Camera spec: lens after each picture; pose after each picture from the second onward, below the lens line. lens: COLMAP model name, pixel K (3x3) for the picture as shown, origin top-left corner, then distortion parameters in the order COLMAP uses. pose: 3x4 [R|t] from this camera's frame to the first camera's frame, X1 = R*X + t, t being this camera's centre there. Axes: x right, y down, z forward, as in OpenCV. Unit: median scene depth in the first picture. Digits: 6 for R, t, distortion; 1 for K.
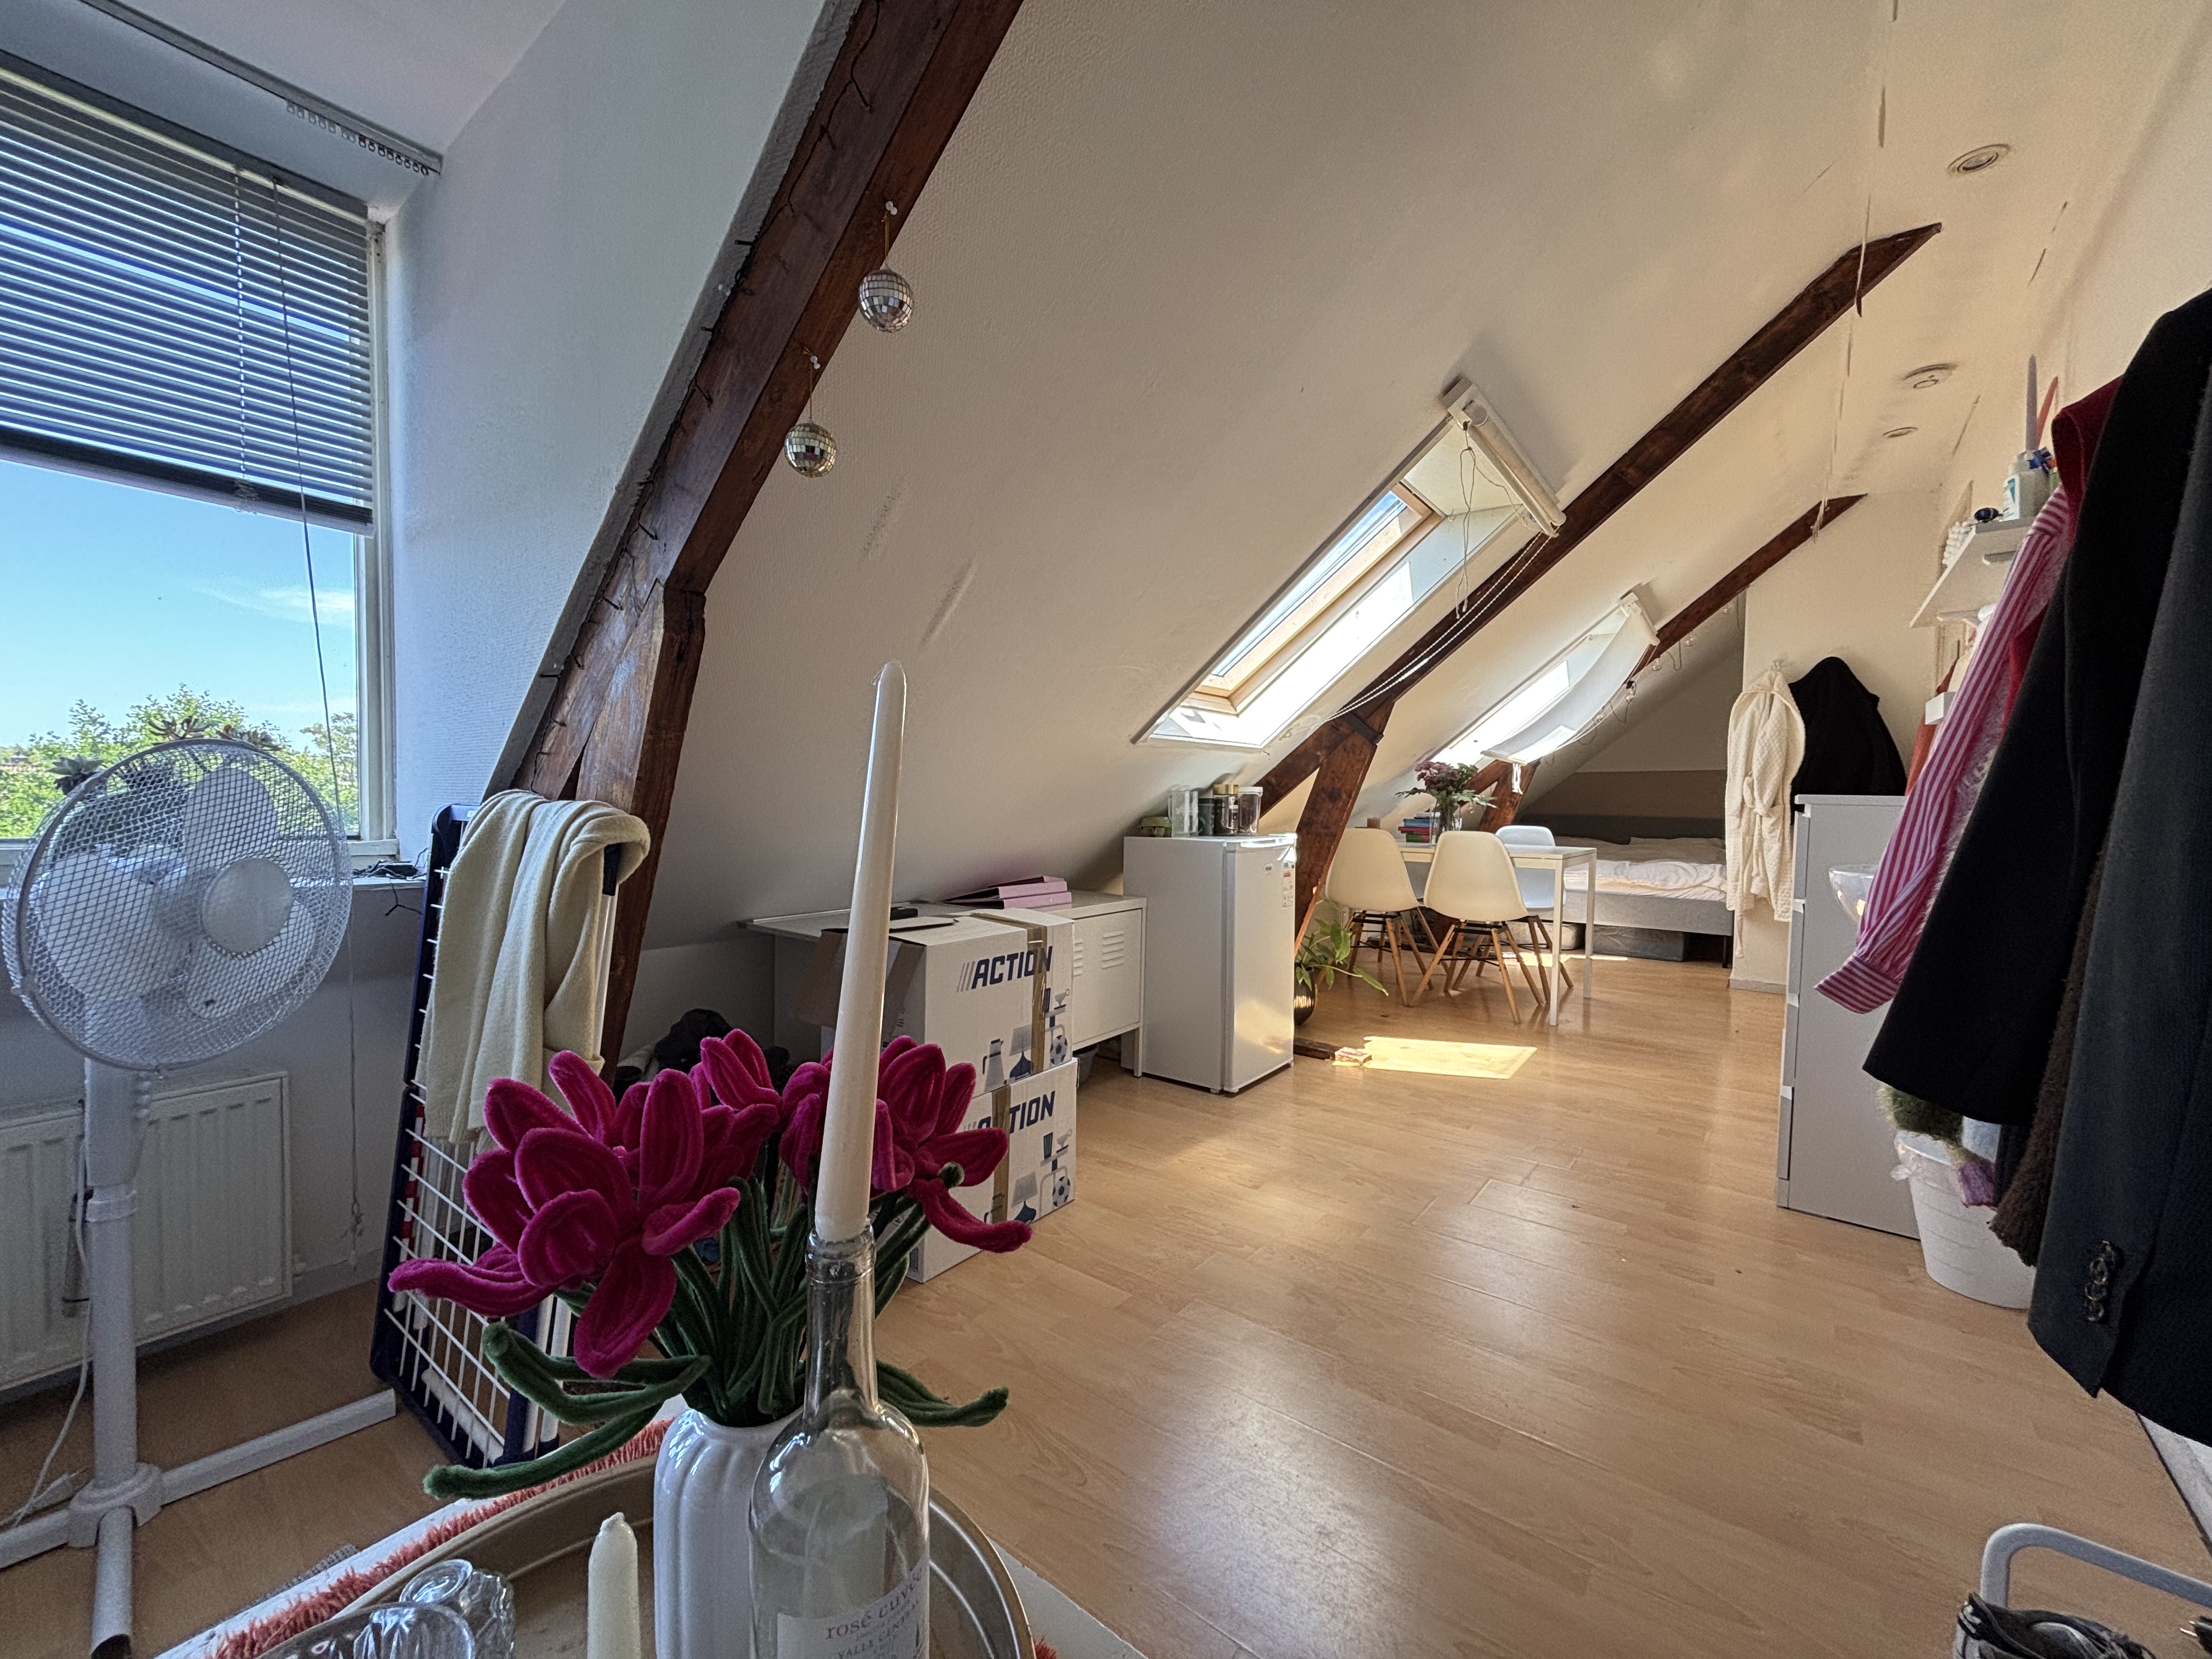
lens RADIAL K [[884.1, 0, 1109.4], [0, 884.1, 818.5], [0, 0, 1]] dist [-0.000345, -0.000036]
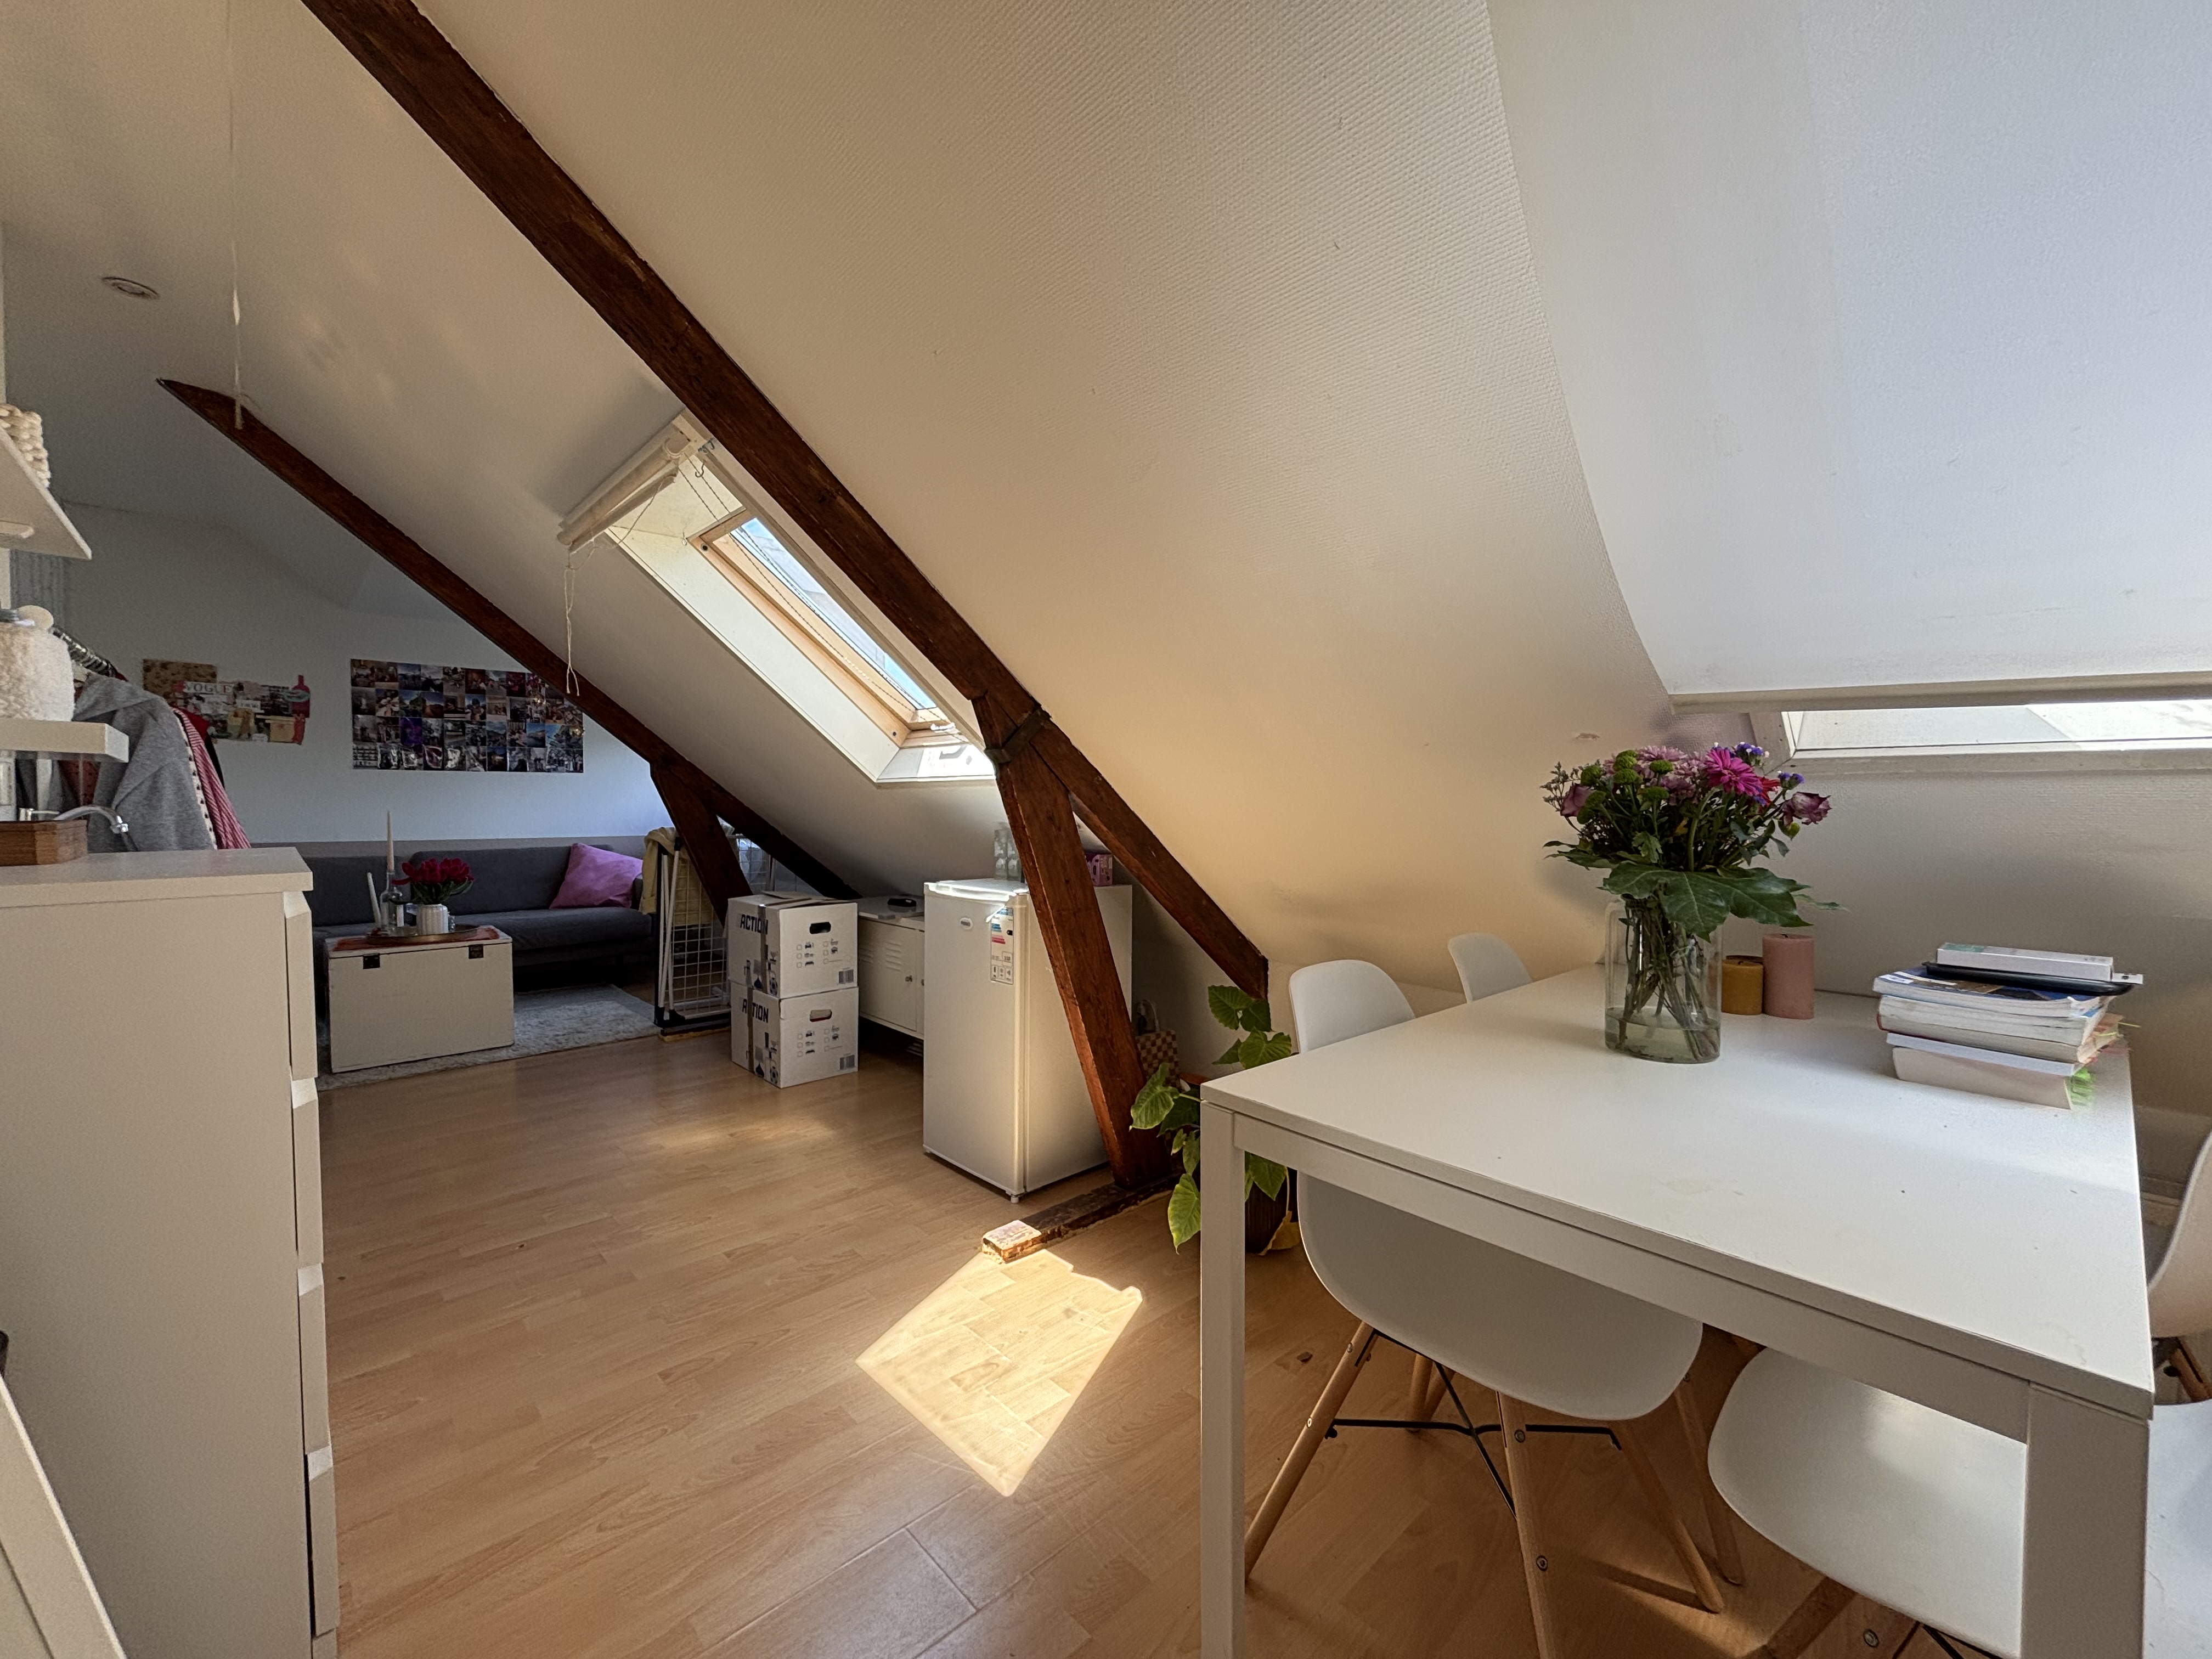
lens RADIAL K [[879.0, 0, 1075.3], [0, 879.0, 820.7], [0, 0, 1]] dist [-0.002454, 0.009724]
pose [[-0.171824, 0.009855, -0.985078, 0.912346], [-0.029071, 0.999464, 0.015070, -0.051745], [0.984699, 0.031227, -0.171446, 1.157406]]
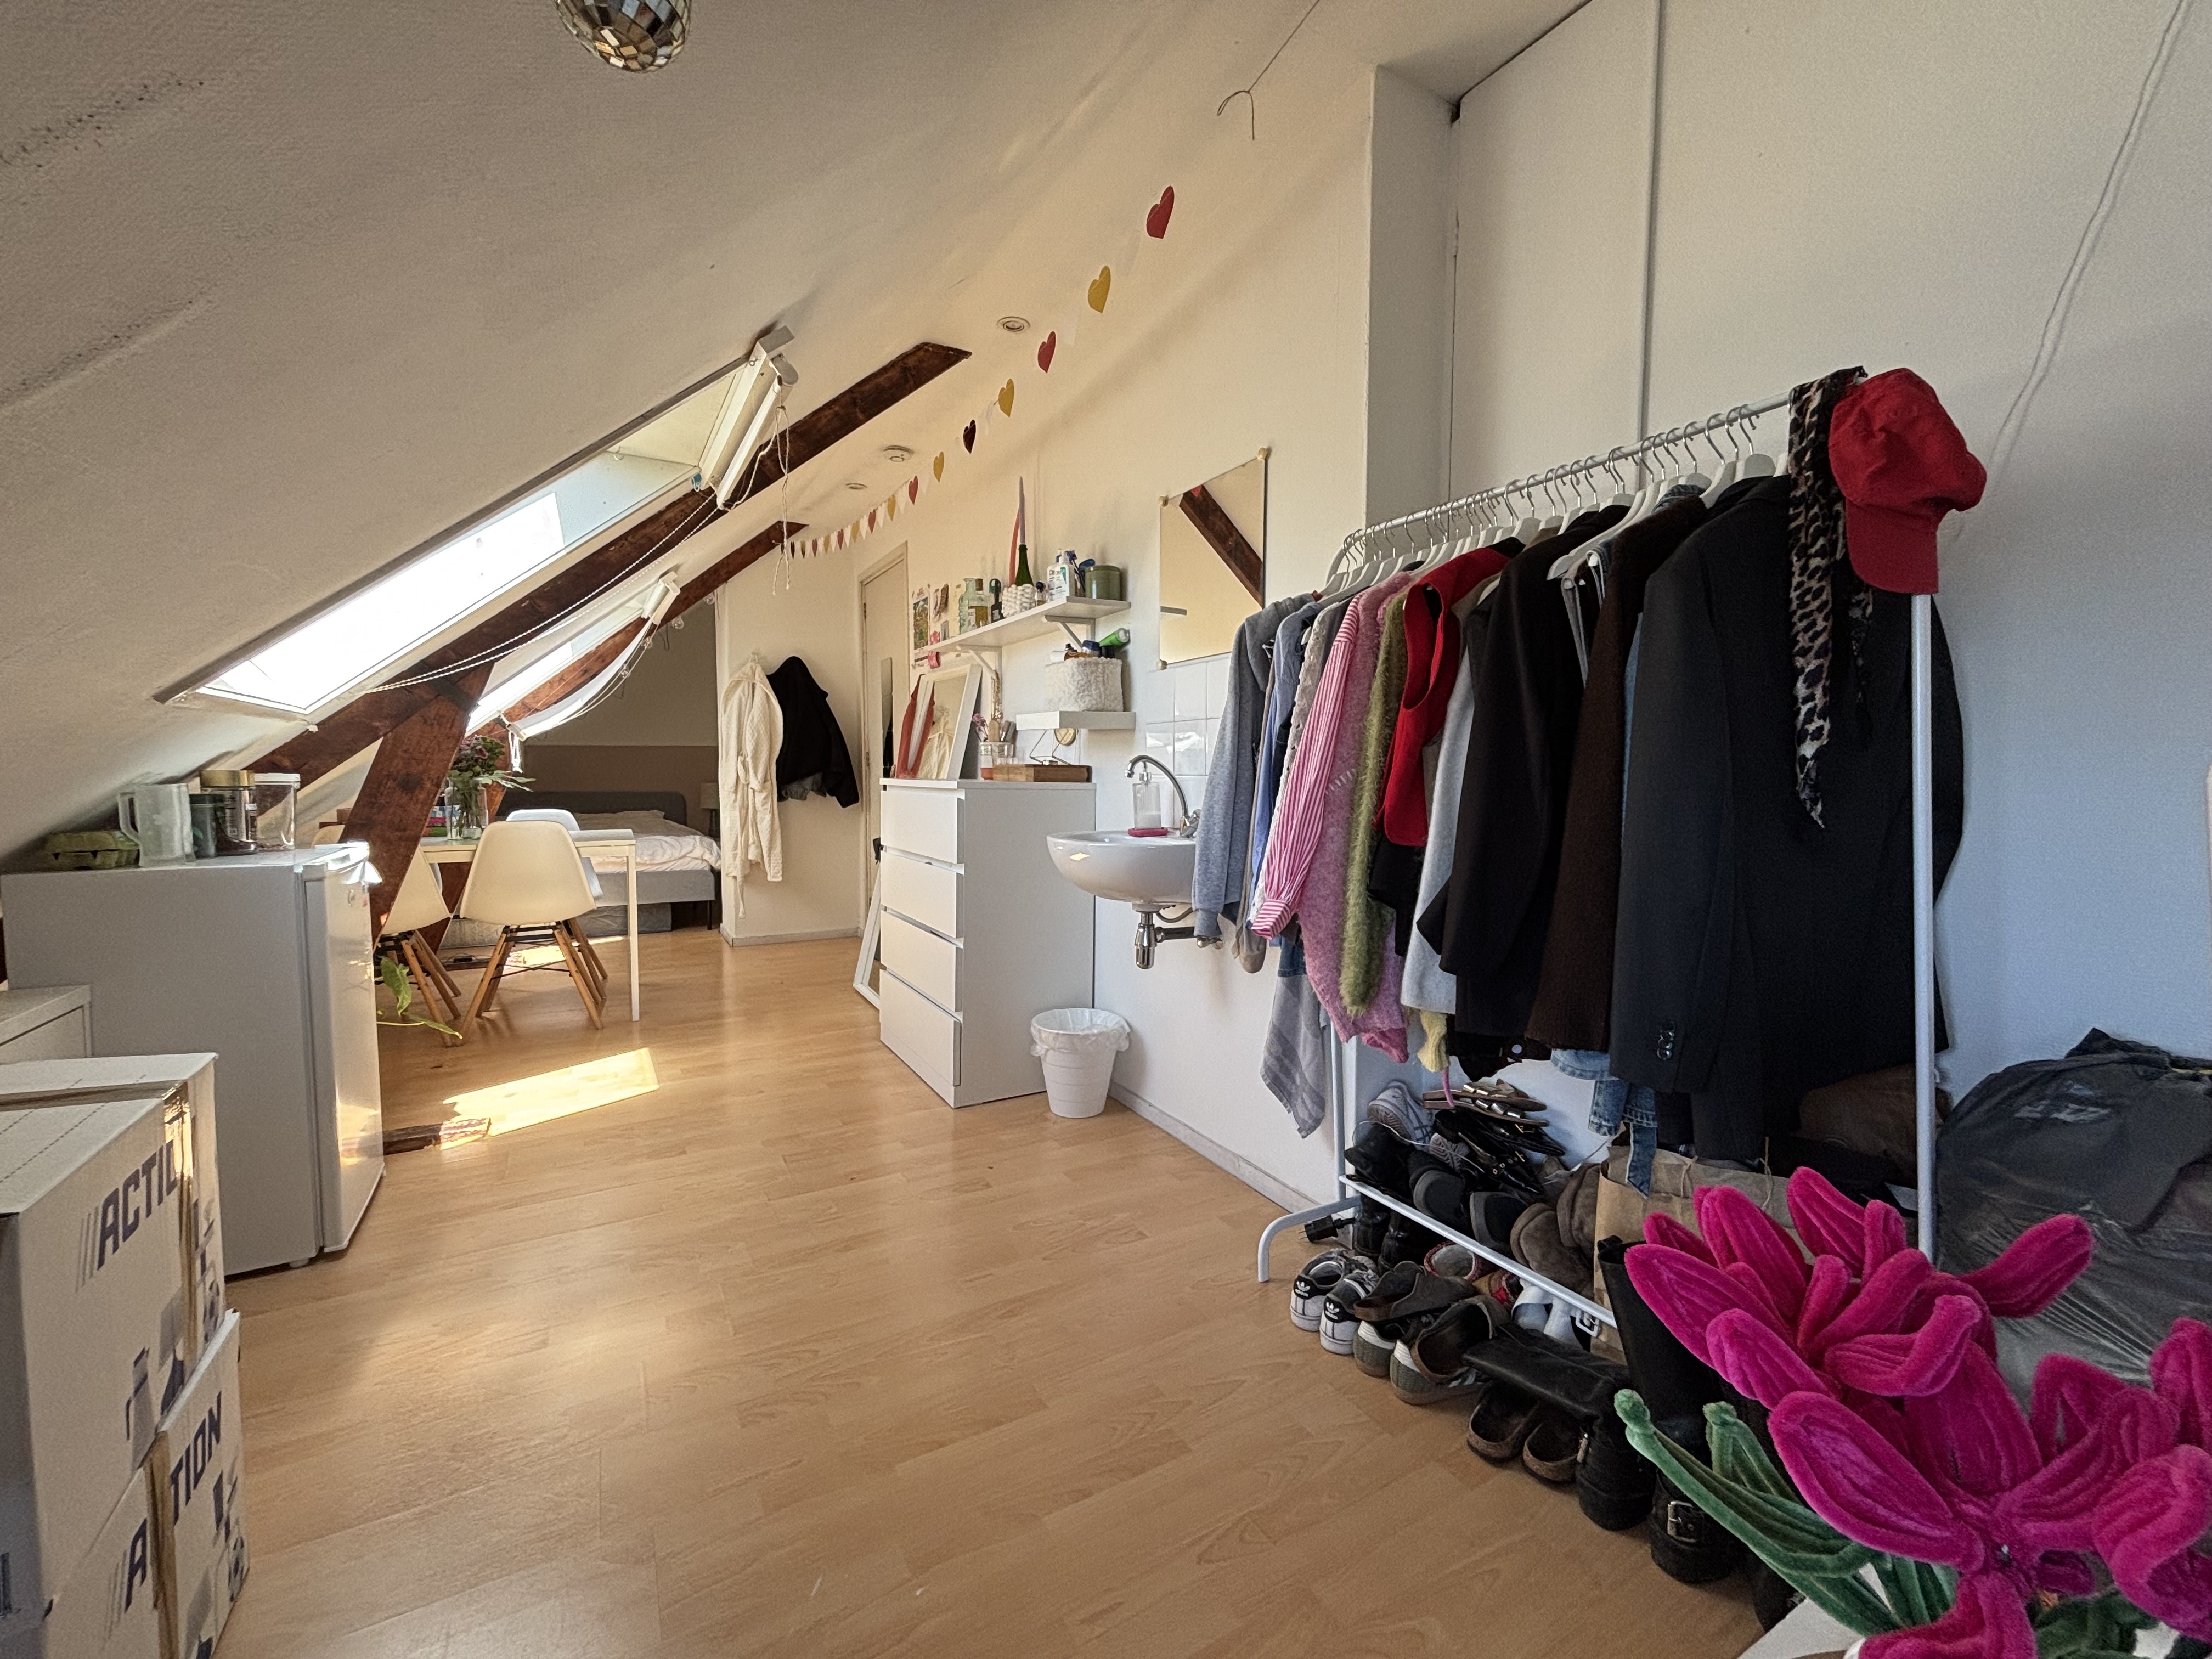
lens RADIAL K [[888.2, 0, 1098.6], [0, 888.2, 827.0], [0, 0, 1]] dist [-0.000297, -0.000353]
pose [[0.388436, -0.066322, 0.919086, -0.195548], [0.024140, 0.997797, 0.061799, -0.022667], [-0.921160, -0.001819, 0.389181, 0.207554]]
